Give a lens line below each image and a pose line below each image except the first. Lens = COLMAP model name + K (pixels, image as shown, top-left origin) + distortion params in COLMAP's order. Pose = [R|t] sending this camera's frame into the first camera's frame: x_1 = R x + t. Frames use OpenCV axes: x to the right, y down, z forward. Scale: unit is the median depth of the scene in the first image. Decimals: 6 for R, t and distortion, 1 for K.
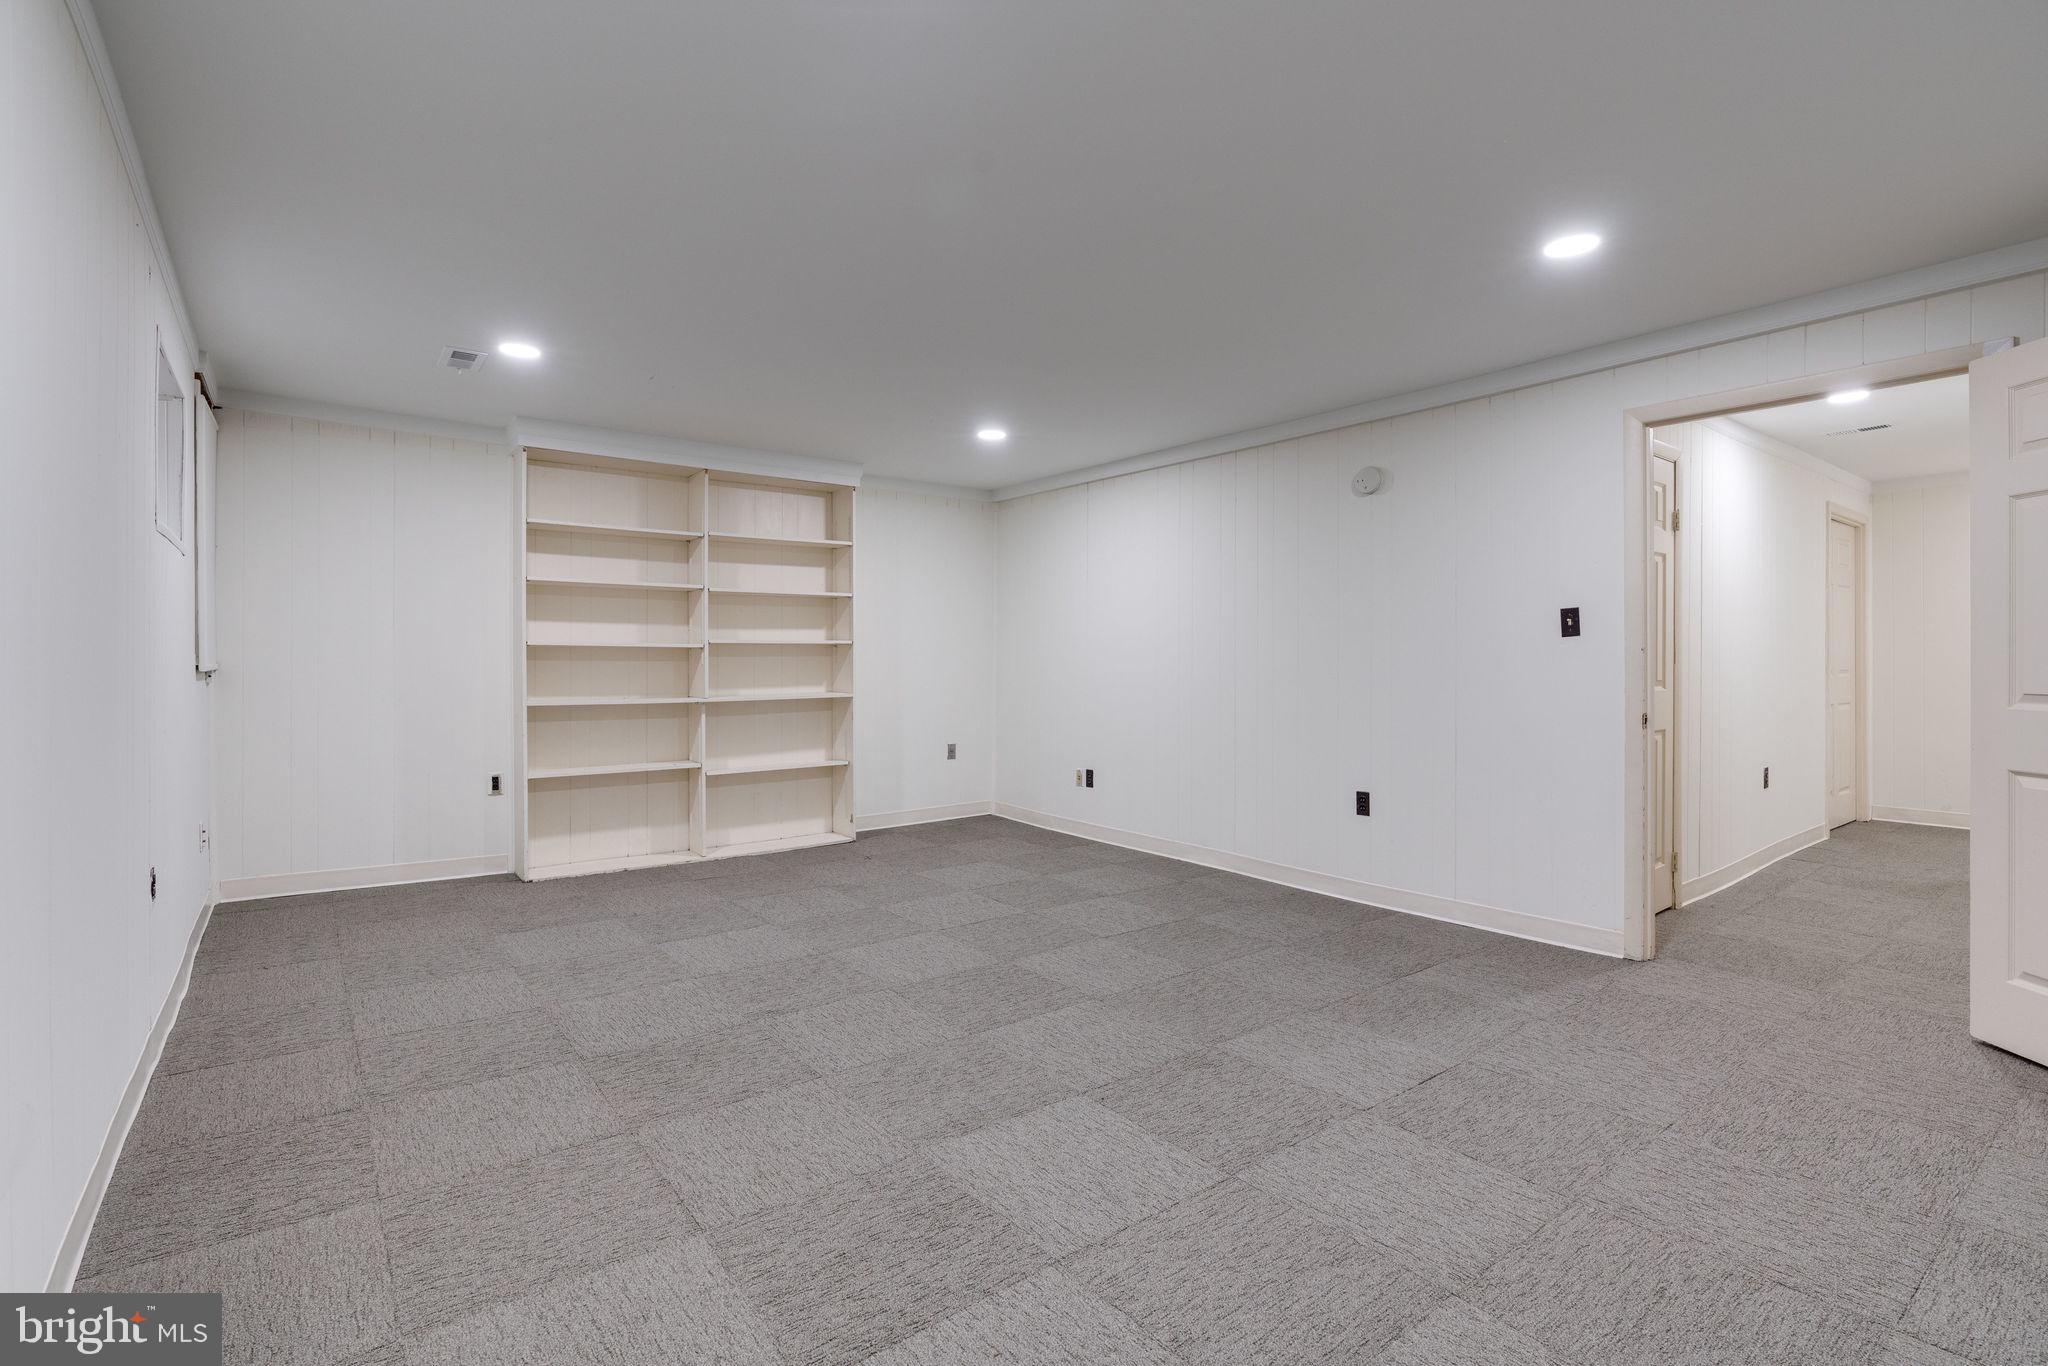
lens RADIAL K [[931.0, 0, 1022.7], [0, 931.0, 664.4], [0, 0, 1]] dist [-0.000275, 0.000843]
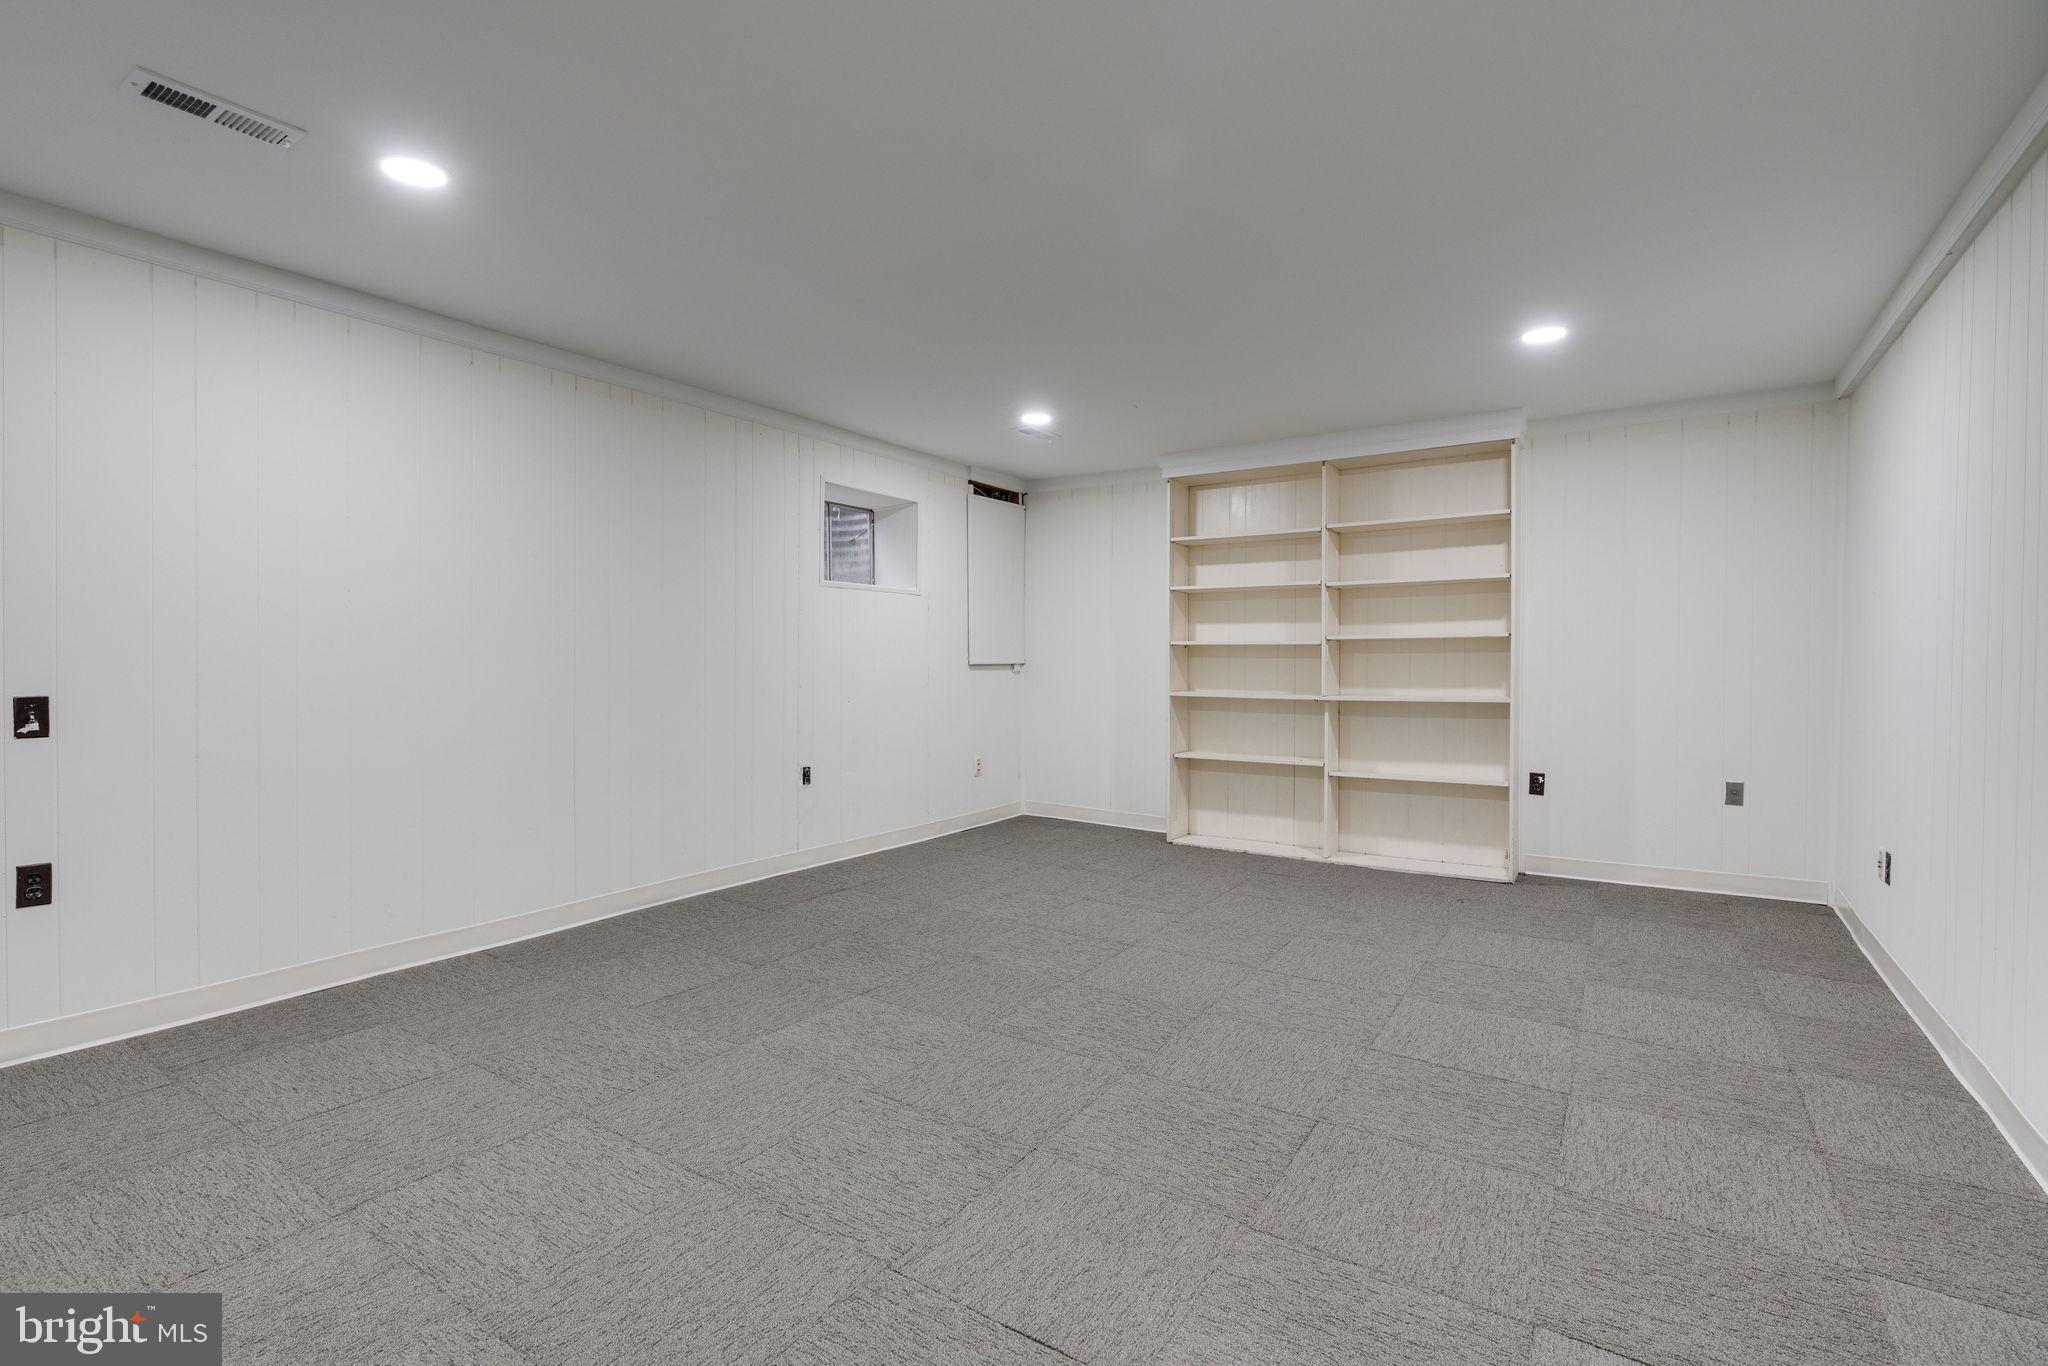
lens RADIAL K [[931.0, 0, 1022.7], [0, 931.0, 664.4], [0, 0, 1]] dist [-0.000275, 0.000843]
pose [[0.336065, 0.002142, -0.941836, 0.470217], [-0.005388, 0.999985, 0.000351, 0.004684], [0.941823, 0.004956, 0.336072, 0.371795]]
